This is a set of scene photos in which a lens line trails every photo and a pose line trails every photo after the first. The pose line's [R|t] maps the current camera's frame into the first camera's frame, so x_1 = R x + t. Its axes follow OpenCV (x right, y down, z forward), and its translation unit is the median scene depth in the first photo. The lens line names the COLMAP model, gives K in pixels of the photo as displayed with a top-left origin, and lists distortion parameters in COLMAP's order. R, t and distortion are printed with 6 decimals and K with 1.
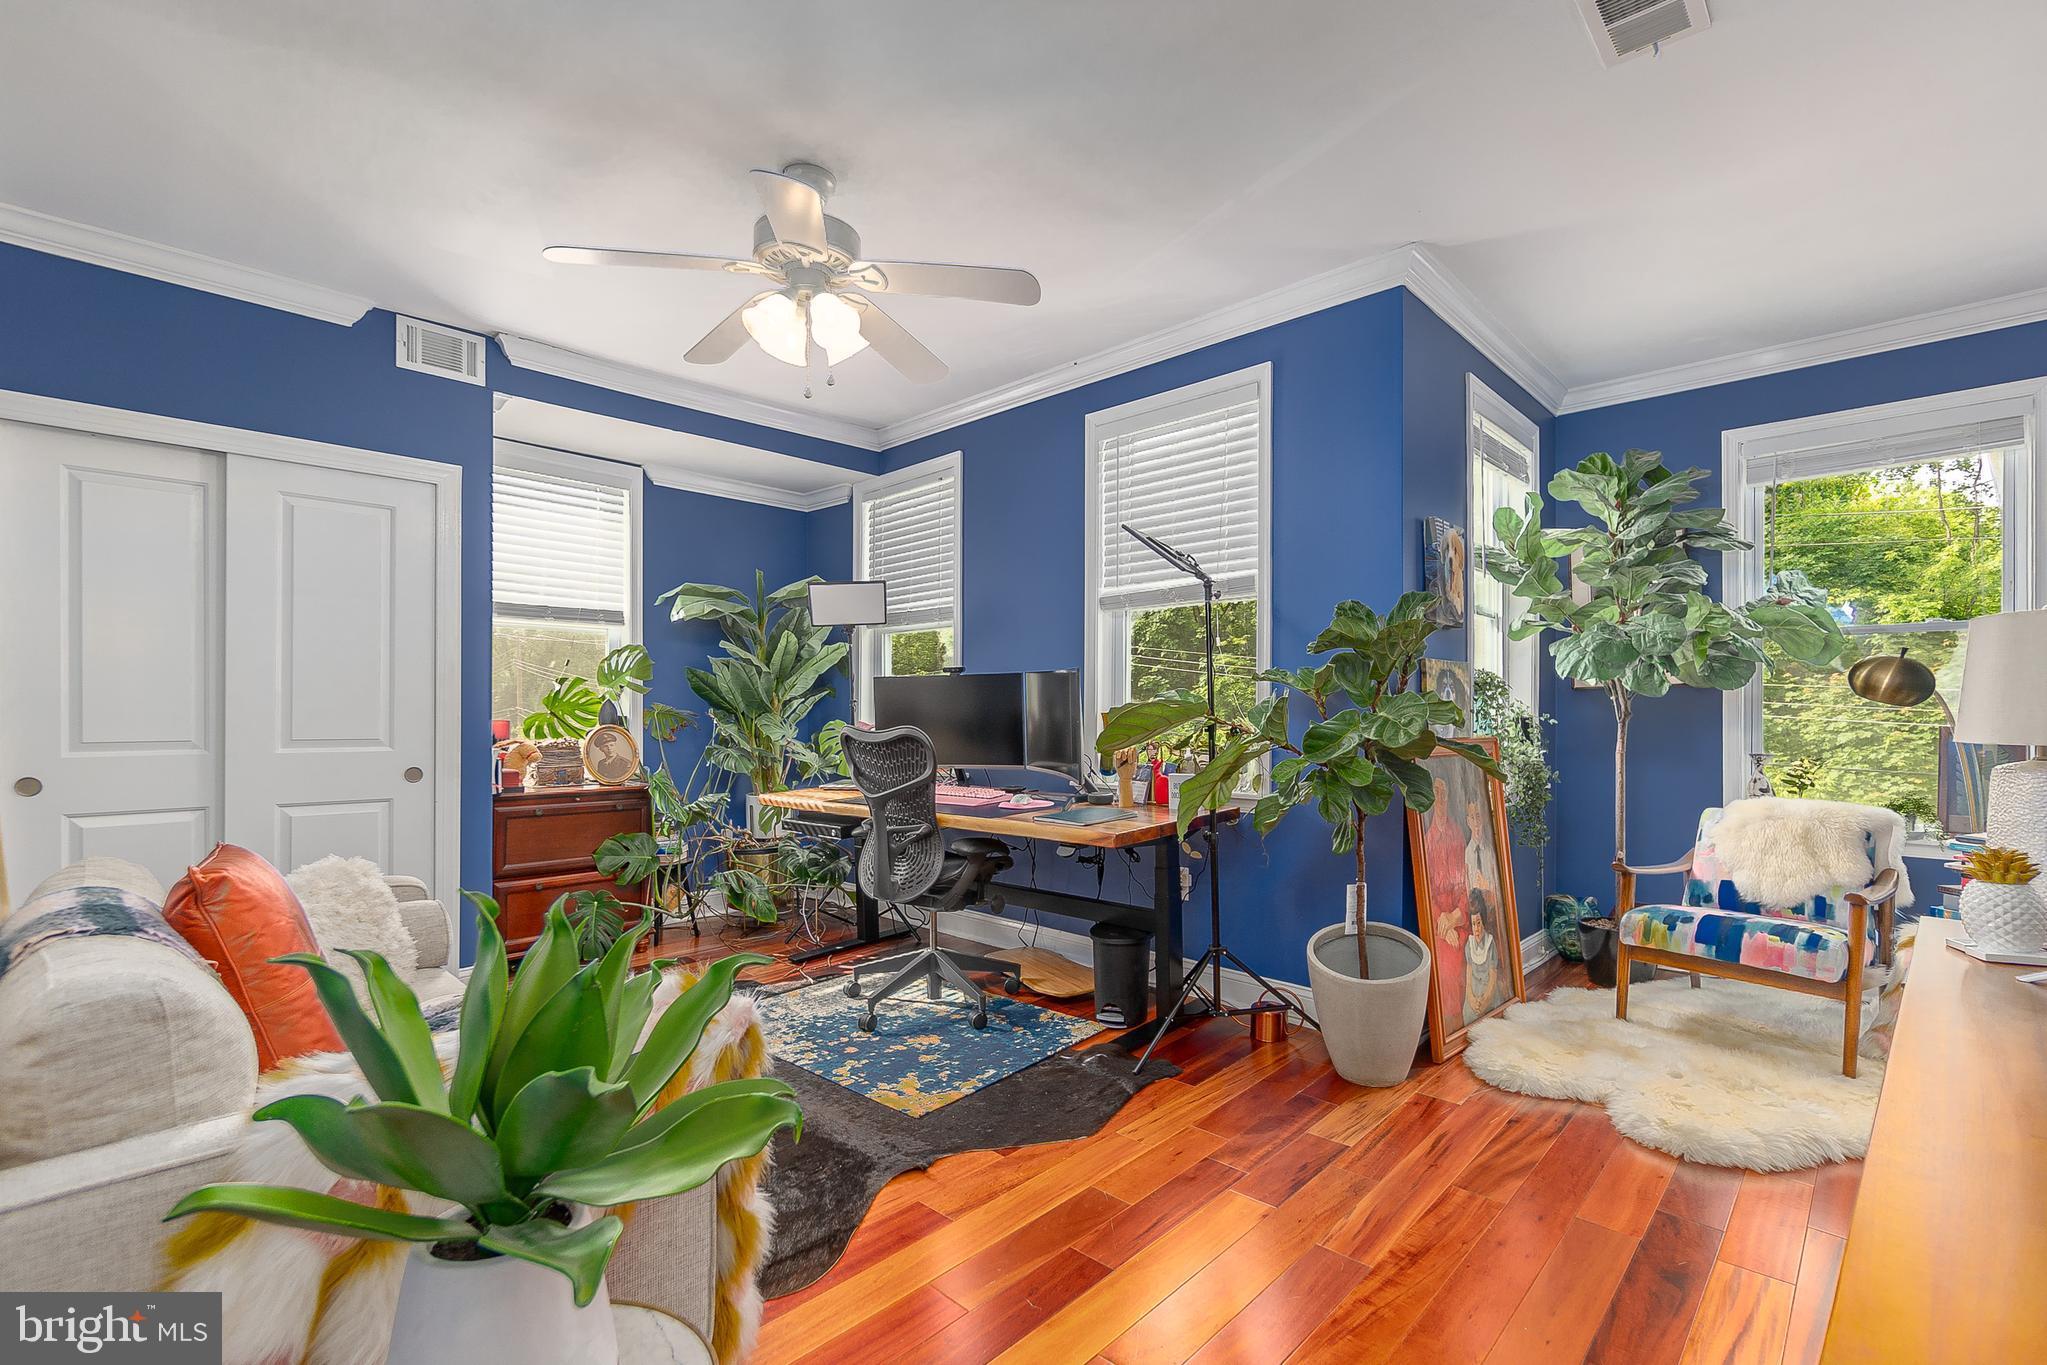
lens RADIAL K [[931.0, 0, 1039.9], [0, 931.0, 700.9], [0, 0, 1]] dist [-0.003227, -0.000341]
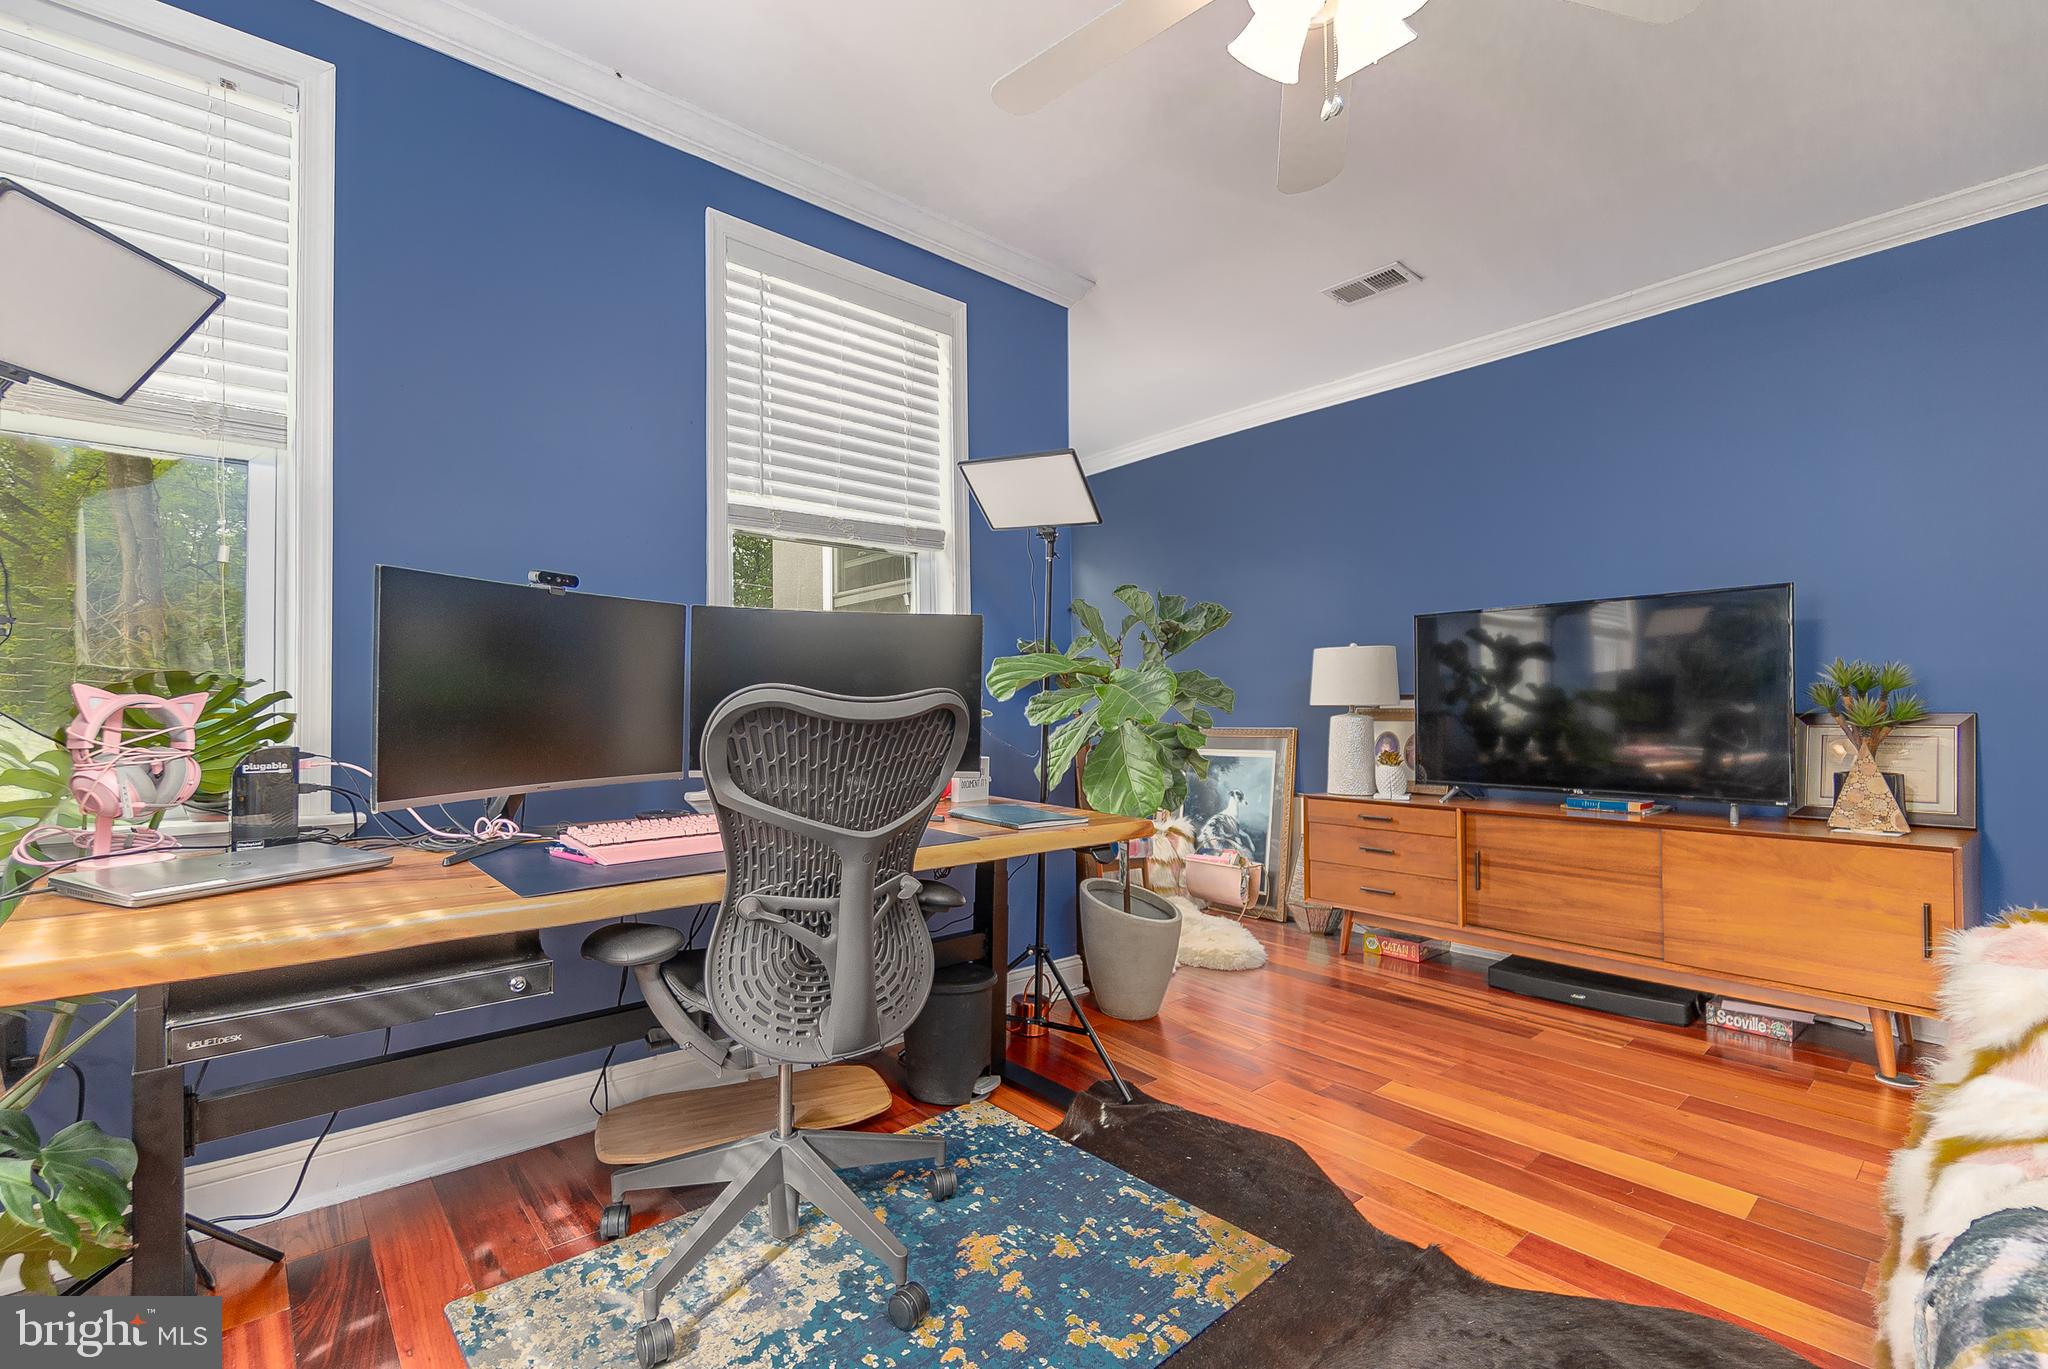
lens RADIAL K [[889.8, 0, 1019.9], [0, 889.8, 710.3], [0, 0, 1]] dist [-0.002750, -0.000313]
pose [[0.092625, 0.006331, 0.995681, -0.650911], [-0.010699, 0.999928, -0.005363, 0.039303], [-0.995644, -0.010156, 0.092686, 0.918935]]
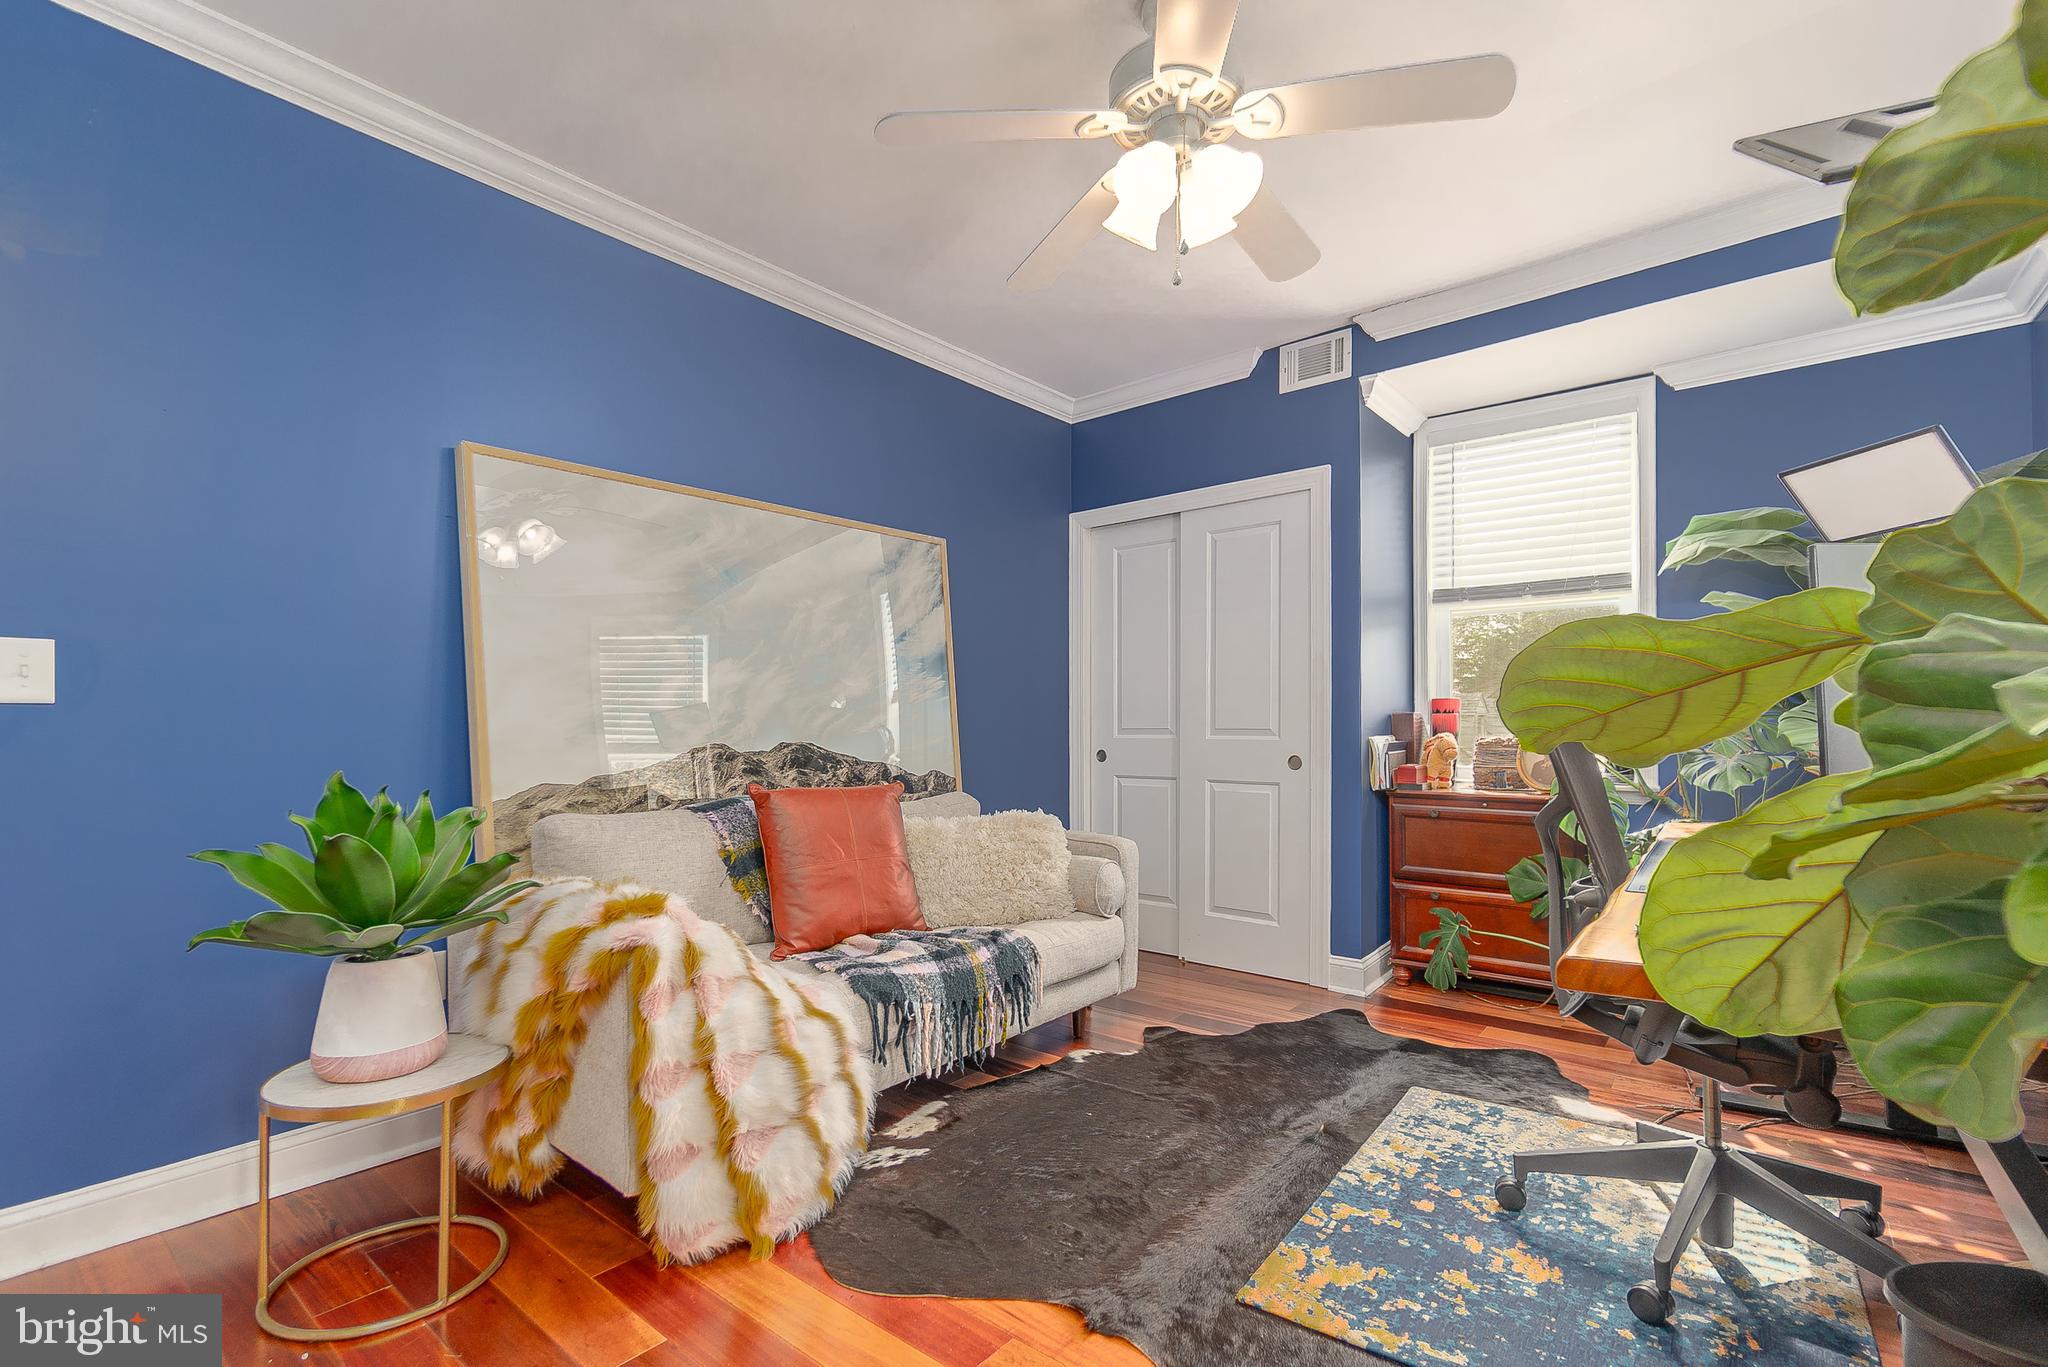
lens RADIAL K [[916.2, 0, 1006.7], [0, 916.2, 726.8], [0, 0, 1]] dist [-0.000618, -0.000007]
pose [[0.062607, 0.004178, -0.998030, 0.406441], [0.015998, 0.999859, 0.005189, 0.028152], [0.997910, -0.016291, 0.062531, 0.644669]]
